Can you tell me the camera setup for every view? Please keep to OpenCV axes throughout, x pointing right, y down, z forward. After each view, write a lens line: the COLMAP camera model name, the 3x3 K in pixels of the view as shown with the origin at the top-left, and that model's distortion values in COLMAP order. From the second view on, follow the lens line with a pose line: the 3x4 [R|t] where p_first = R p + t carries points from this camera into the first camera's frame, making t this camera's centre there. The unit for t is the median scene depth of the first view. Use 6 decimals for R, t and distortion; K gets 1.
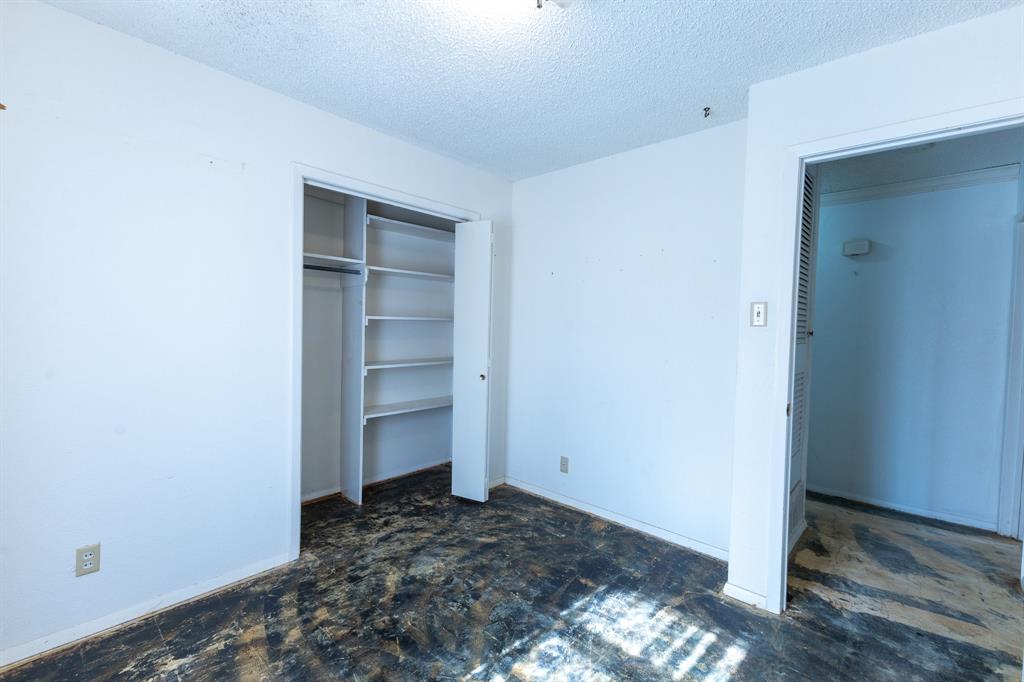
lens RADIAL K [[438.7, 0, 516.1], [0, 438.7, 341.6], [0, 0, 1]] dist [0.009721, -0.003297]
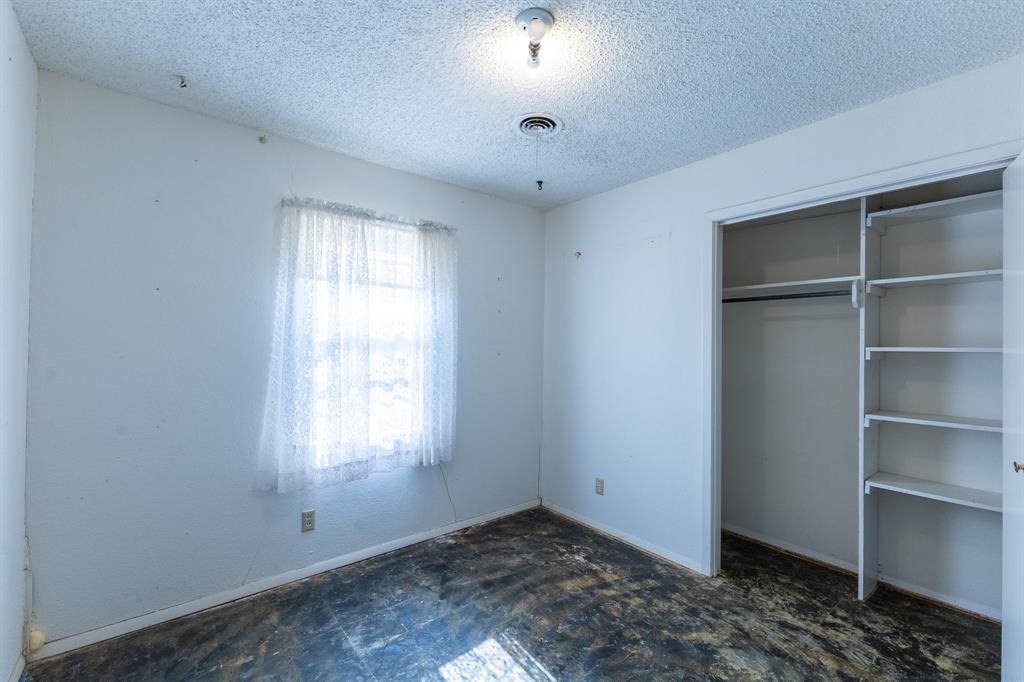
lens RADIAL K [[438.7, 0, 515.6], [0, 438.7, 340.6], [0, 0, 1]] dist [0.009721, -0.003297]
pose [[-0.153376, -0.041563, -0.987293, 0.653059], [-0.056272, 0.997861, -0.033266, -0.013733], [0.986564, 0.050455, -0.155387, 0.683188]]
